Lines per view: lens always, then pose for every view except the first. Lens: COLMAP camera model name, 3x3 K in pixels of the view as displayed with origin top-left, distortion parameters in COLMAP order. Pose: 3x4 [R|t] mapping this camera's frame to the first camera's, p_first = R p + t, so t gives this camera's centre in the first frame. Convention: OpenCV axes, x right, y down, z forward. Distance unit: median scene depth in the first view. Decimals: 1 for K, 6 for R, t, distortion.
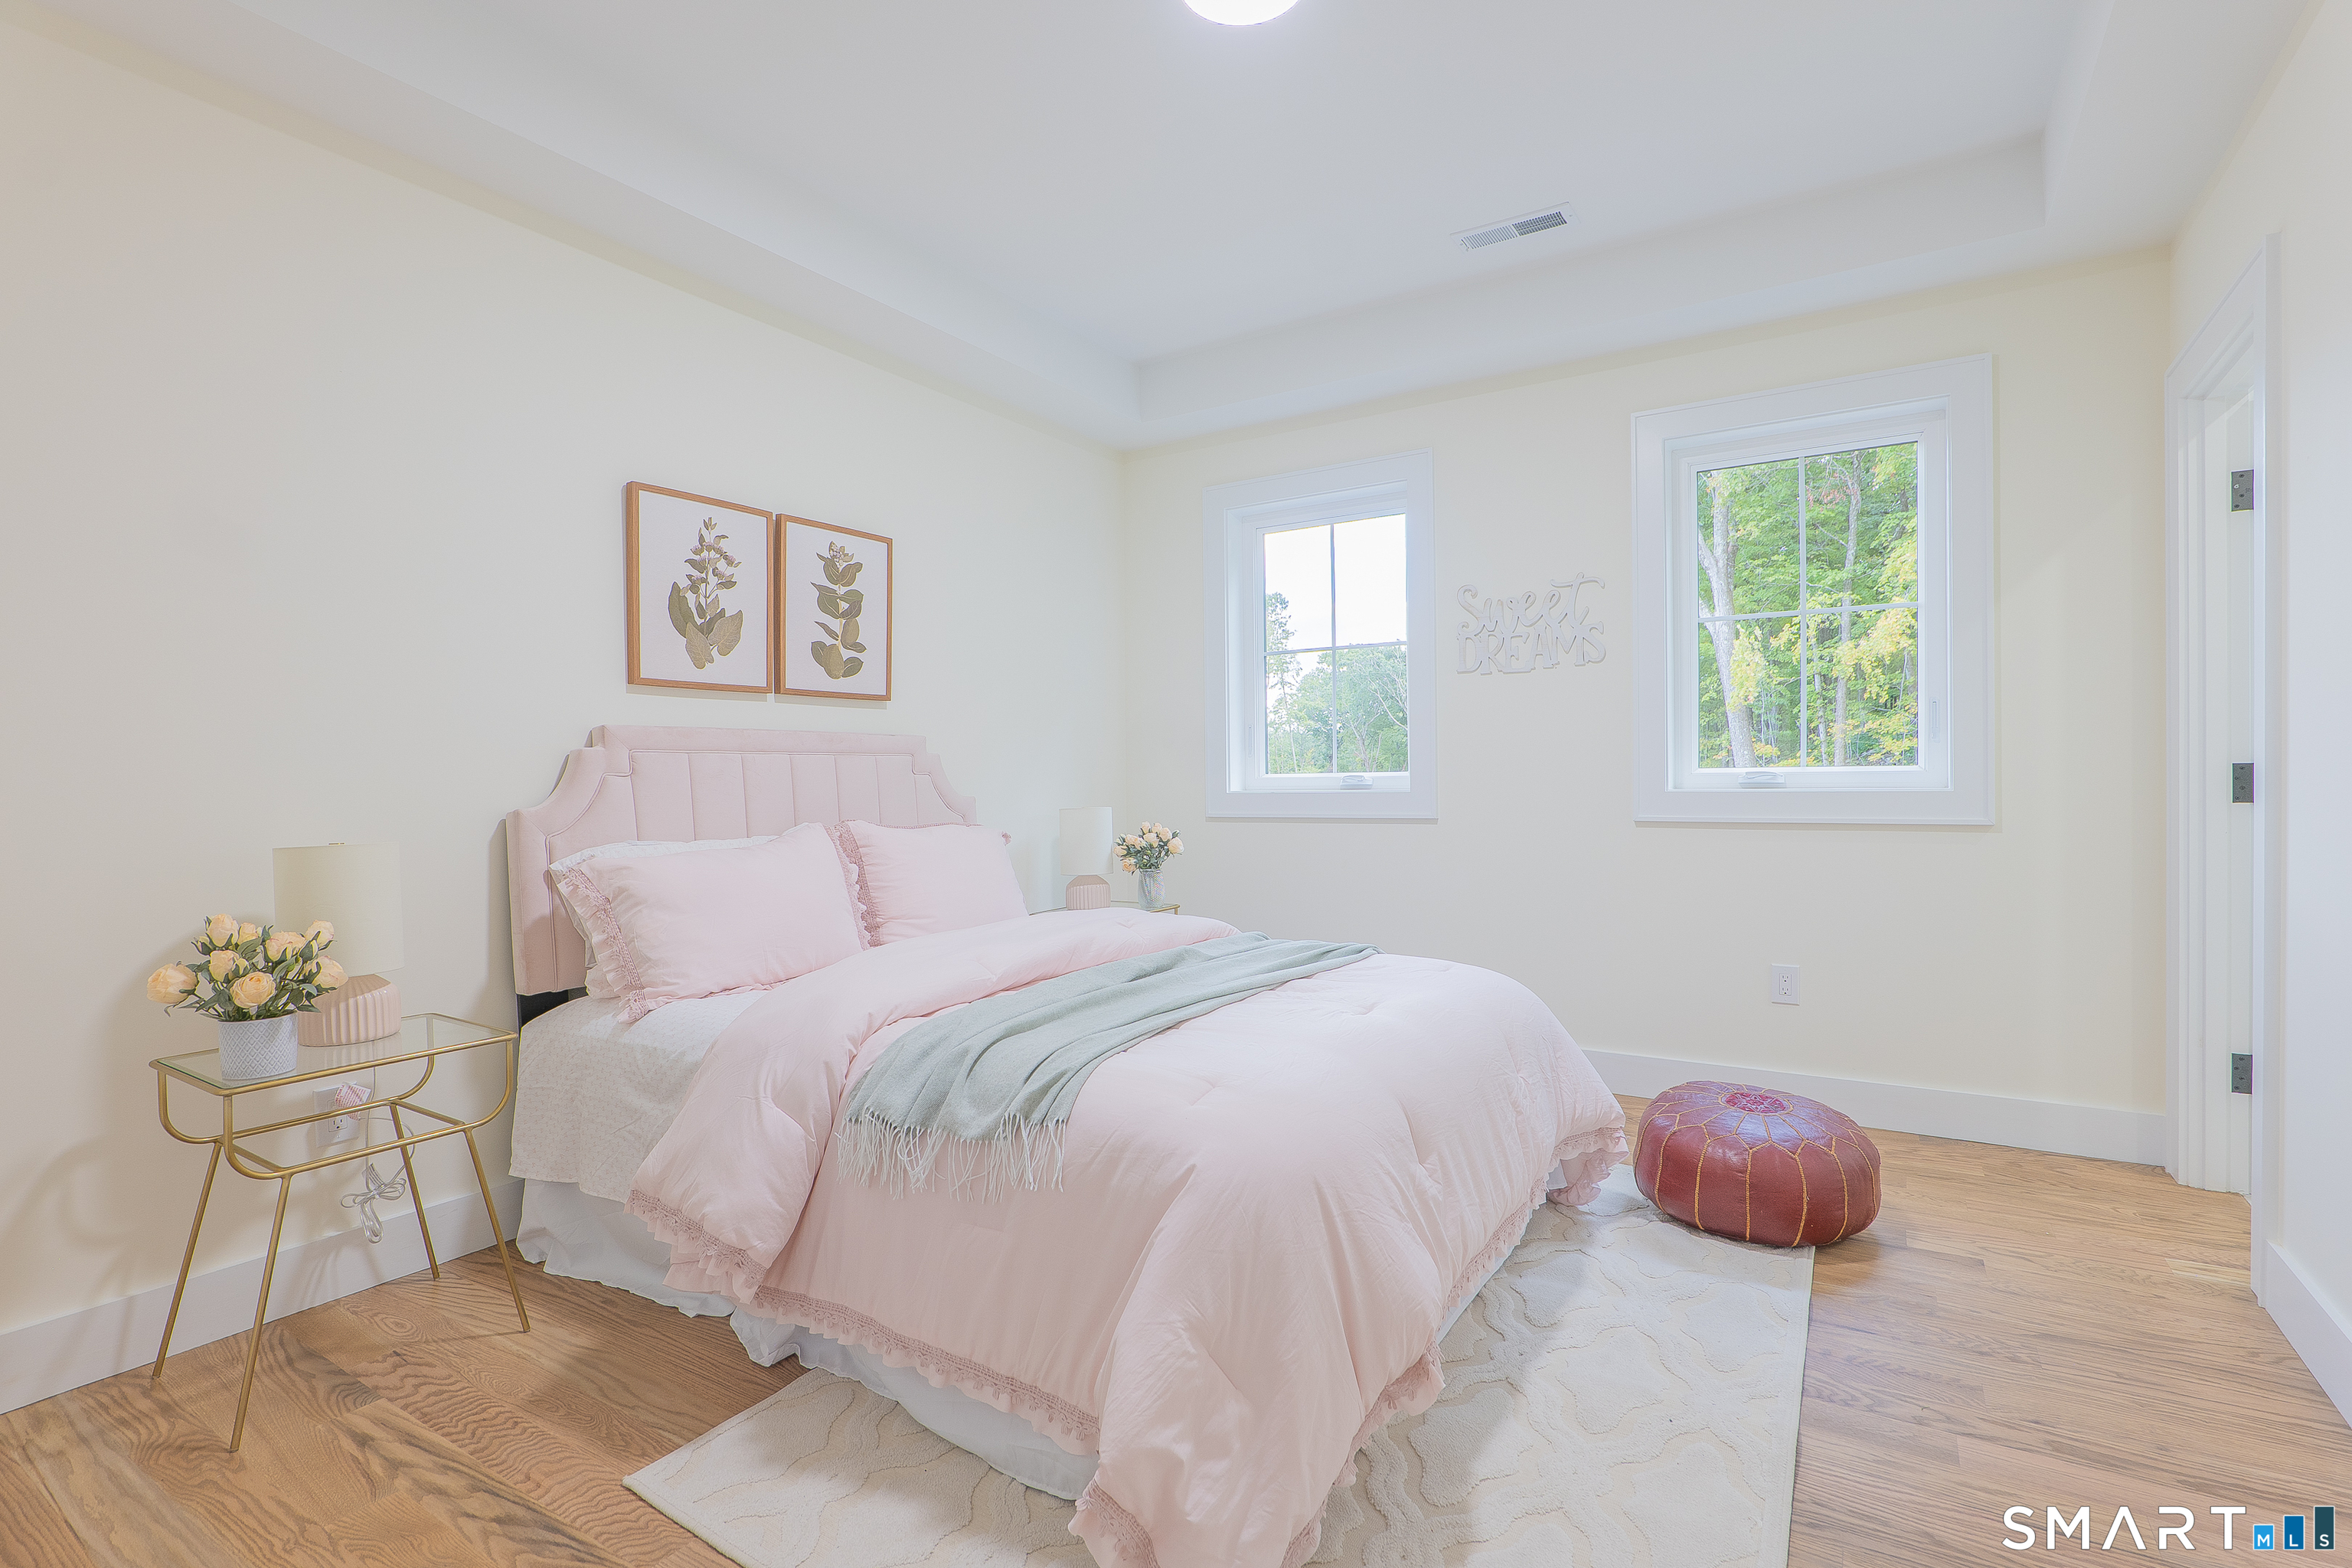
lens RADIAL K [[1097.7, 0, 1178.7], [0, 1097.7, 793.9], [0, 0, 1]] dist [-0.024069, 0.007199]
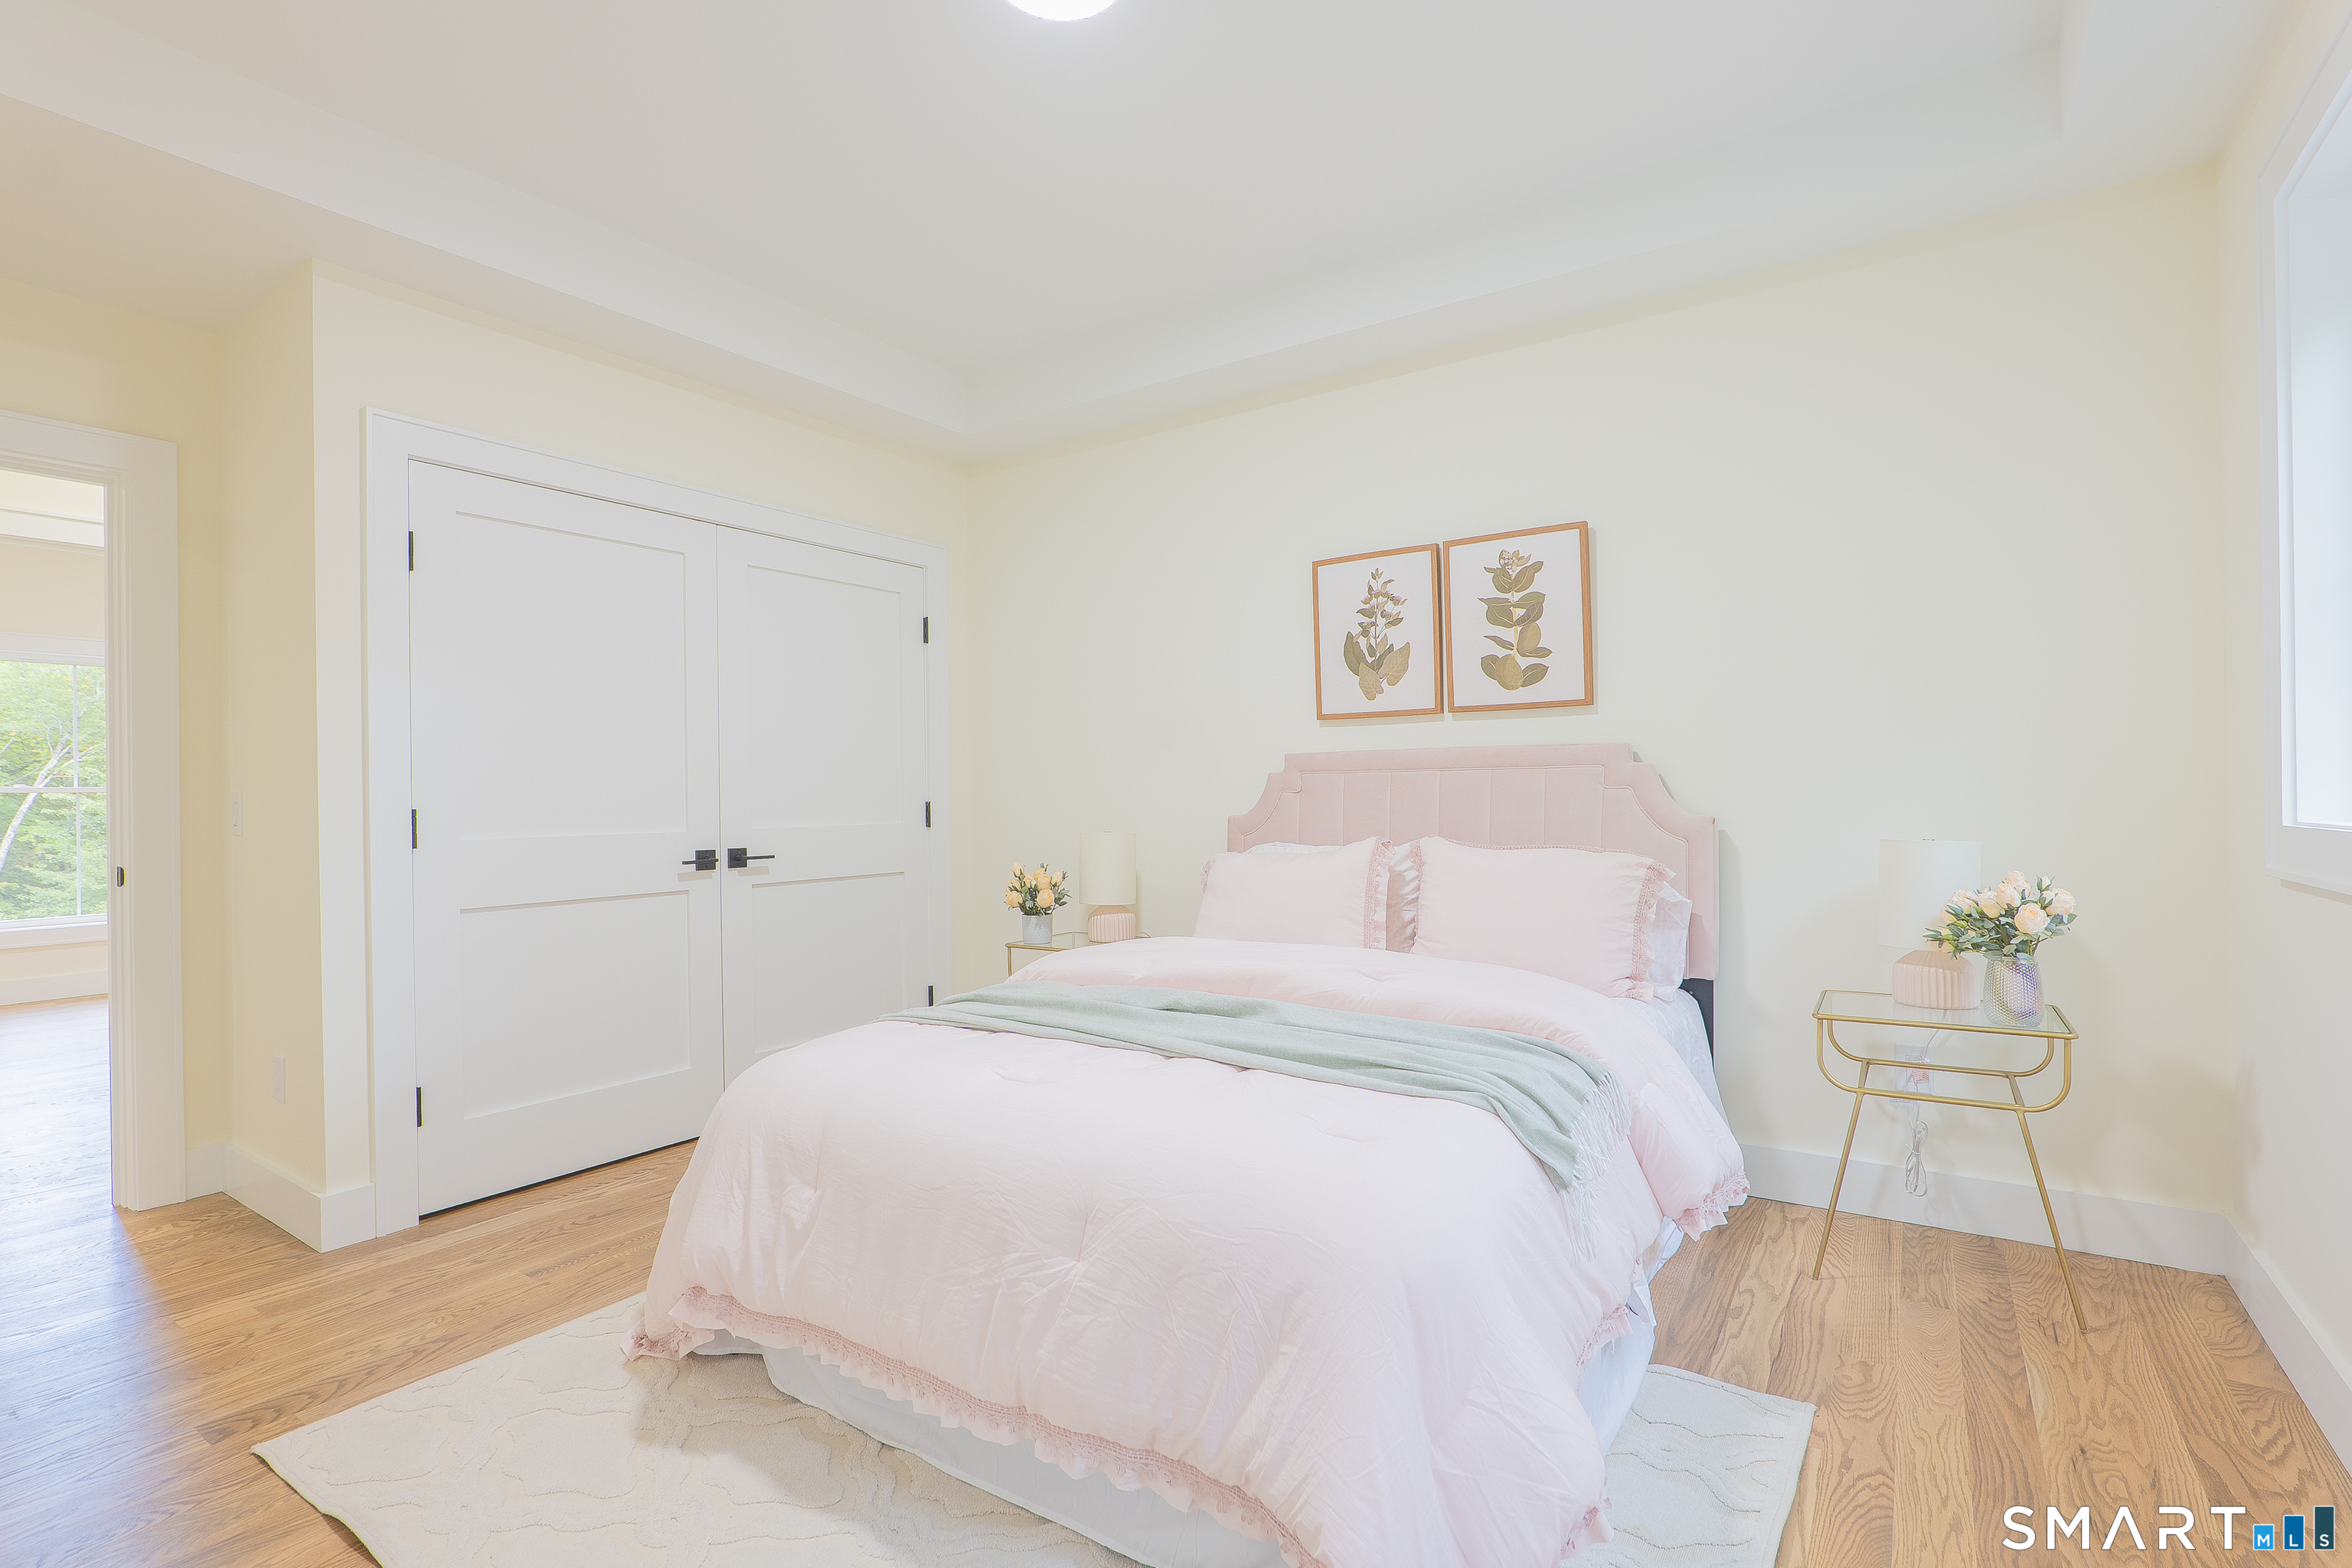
lens RADIAL K [[1097.7, 0, 1178.7], [0, 1097.7, 793.9], [0, 0, 1]] dist [-0.024069, 0.007199]
pose [[-0.026732, 0.012925, -0.999559, 0.707763], [-0.001309, 0.999915, 0.012964, -0.027359], [0.999642, 0.001655, -0.026713, 0.782666]]
